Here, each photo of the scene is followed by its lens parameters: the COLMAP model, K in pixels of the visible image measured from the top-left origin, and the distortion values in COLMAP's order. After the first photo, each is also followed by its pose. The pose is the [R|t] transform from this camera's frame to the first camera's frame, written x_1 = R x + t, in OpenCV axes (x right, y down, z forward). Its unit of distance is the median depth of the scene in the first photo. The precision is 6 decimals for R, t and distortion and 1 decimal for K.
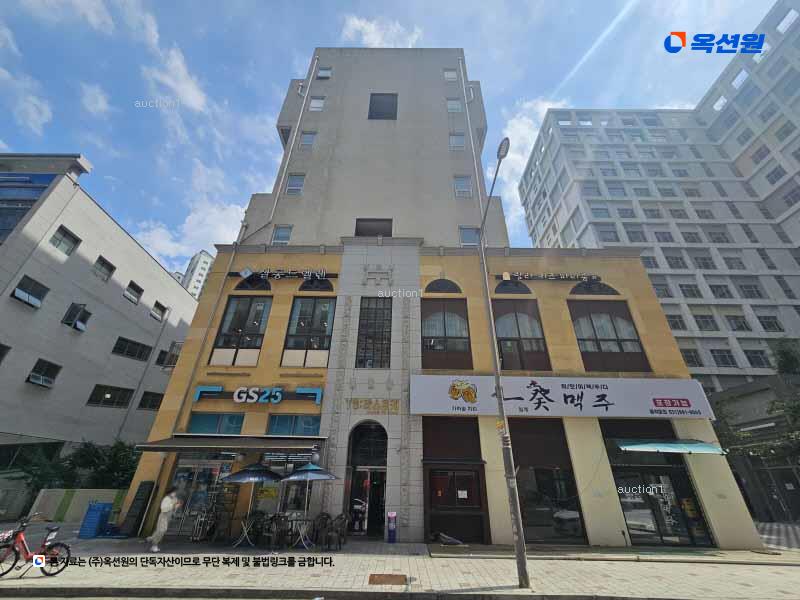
lens RADIAL K [[330.2, 0, 400.0], [0, 330.2, 300.0], [0, 0, 1]] dist [0.000339, -0.000061]
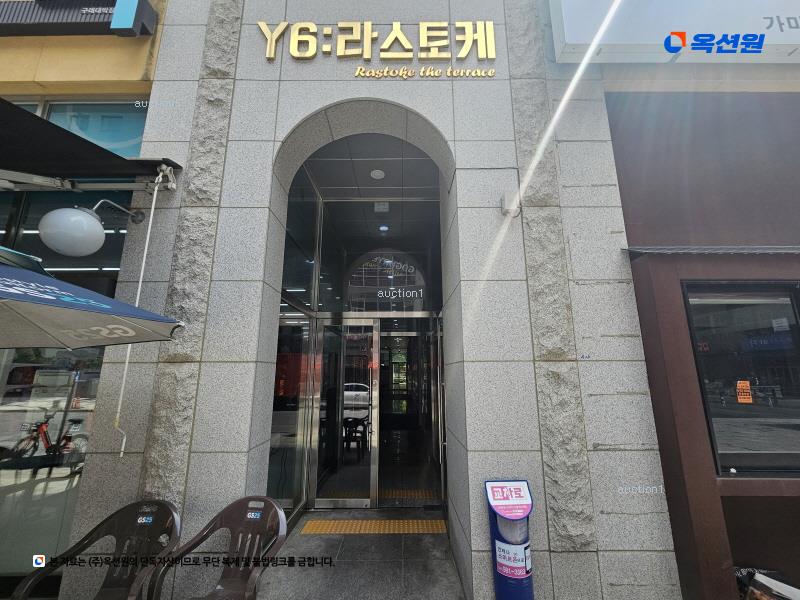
lens RADIAL K [[330.2, 0, 400.0], [0, 330.2, 300.0], [0, 0, 1]] dist [0.000339, -0.000061]
pose [[0.999753, -0.017410, -0.013825, -0.075315], [0.020816, 0.951440, 0.307131, 0.454023], [0.007807, -0.307343, 0.951567, 0.803307]]
